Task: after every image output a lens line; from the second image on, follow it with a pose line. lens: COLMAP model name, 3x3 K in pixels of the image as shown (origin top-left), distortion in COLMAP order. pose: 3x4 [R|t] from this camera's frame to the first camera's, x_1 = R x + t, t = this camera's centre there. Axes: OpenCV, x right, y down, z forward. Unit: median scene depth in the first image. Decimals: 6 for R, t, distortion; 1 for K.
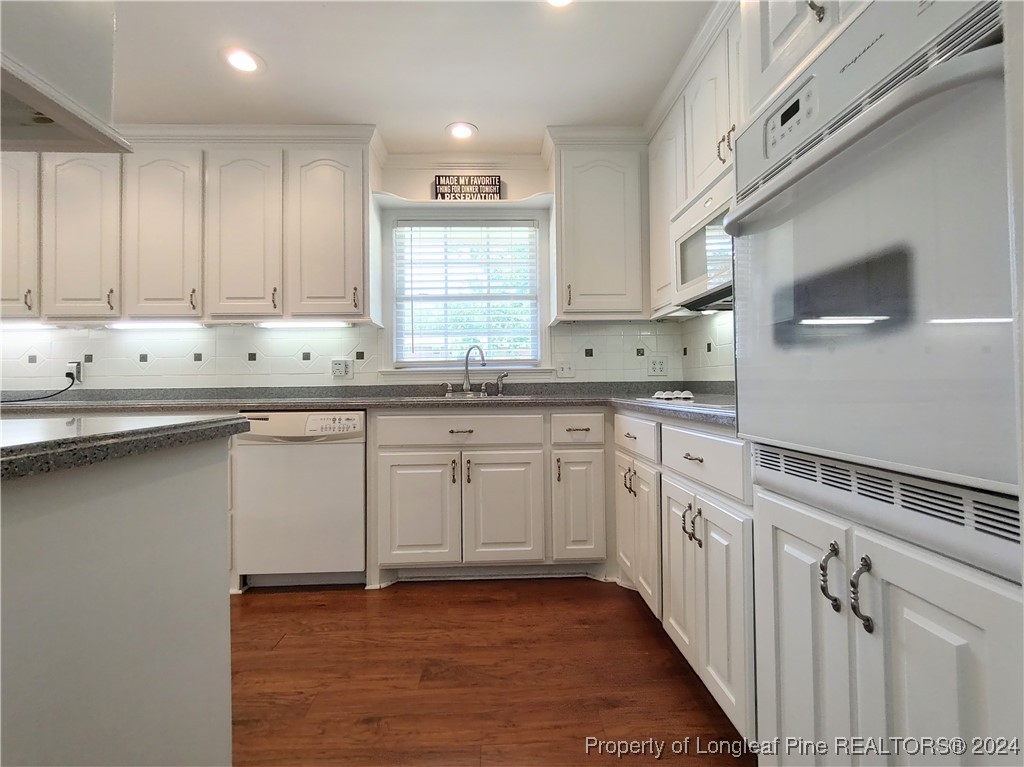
lens RADIAL K [[476.4, 0, 509.8], [0, 476.4, 379.3], [0, 0, 1]] dist [-0.008289, 0.000075]
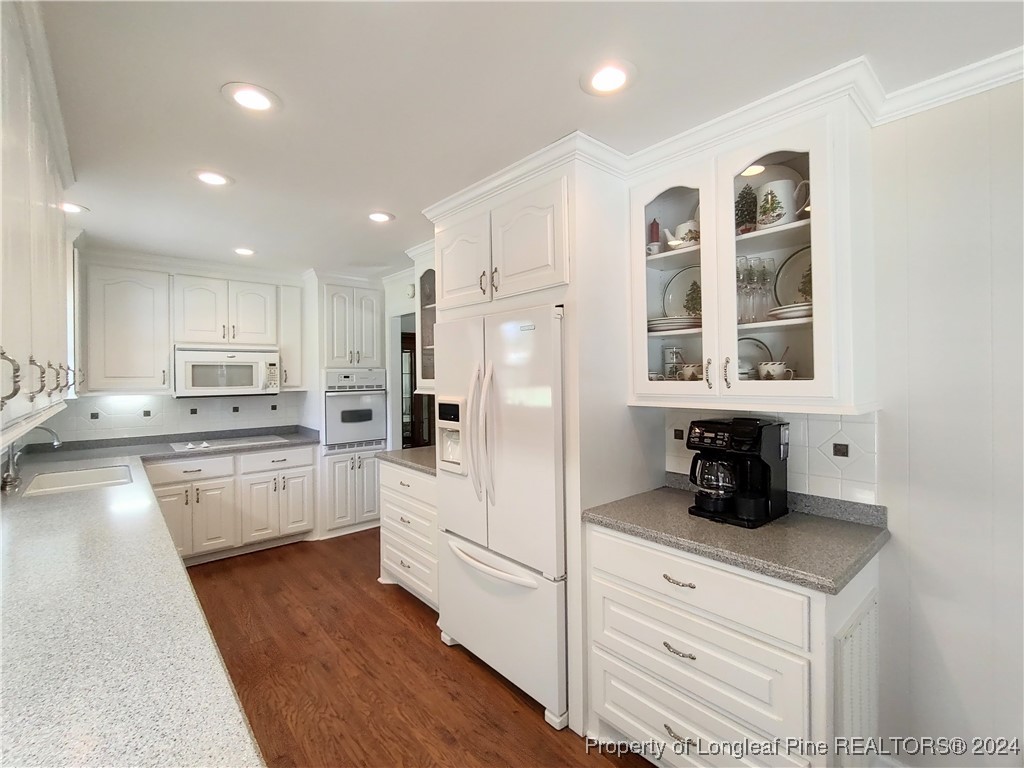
lens RADIAL K [[463.3, 0, 509.0], [0, 463.3, 380.0], [0, 0, 1]] dist [-0.010048, 0.000255]
pose [[-0.624568, 0.010006, 0.780907, -1.570616], [0.006472, 0.999950, -0.007636, -0.171107], [-0.780944, 0.000285, -0.624601, 0.980035]]
